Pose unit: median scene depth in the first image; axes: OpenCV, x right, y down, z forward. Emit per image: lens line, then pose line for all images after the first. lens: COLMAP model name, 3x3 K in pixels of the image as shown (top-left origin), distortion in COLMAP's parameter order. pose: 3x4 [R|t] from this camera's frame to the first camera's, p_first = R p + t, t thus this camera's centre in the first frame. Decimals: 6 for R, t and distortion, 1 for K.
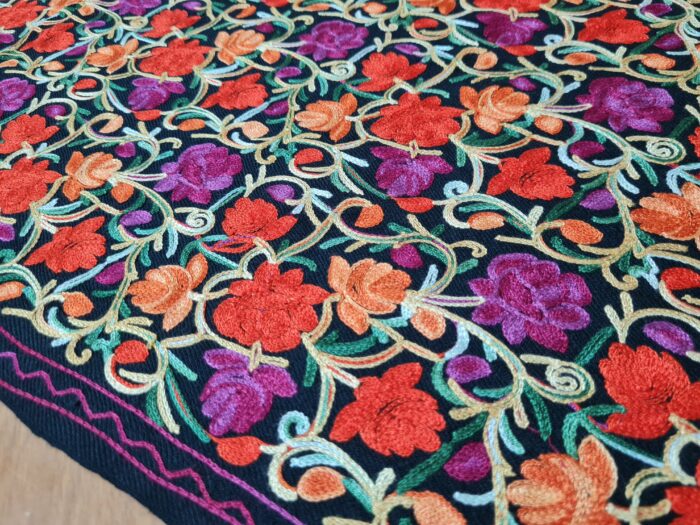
lens RADIAL K [[524.2, 0, 350.0], [0, 524.2, 262.5], [0, 0, 1]] dist [0.003043, -0.009975]
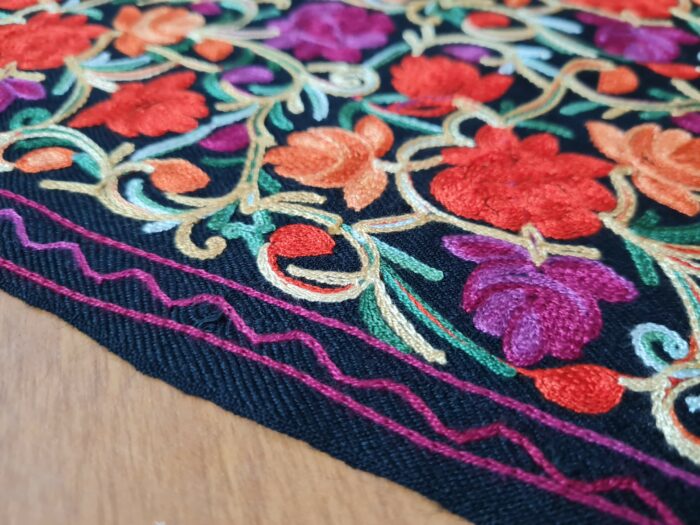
lens RADIAL K [[533.6, 0, 350.0], [0, 533.6, 262.5], [0, 0, 1]] dist [-0.040081, 0.001374]
pose [[0.990001, 0.035124, 0.136620, -0.436480], [-0.024741, 0.996726, -0.076972, 0.234637], [-0.138876, 0.072822, 0.987629, 0.417611]]
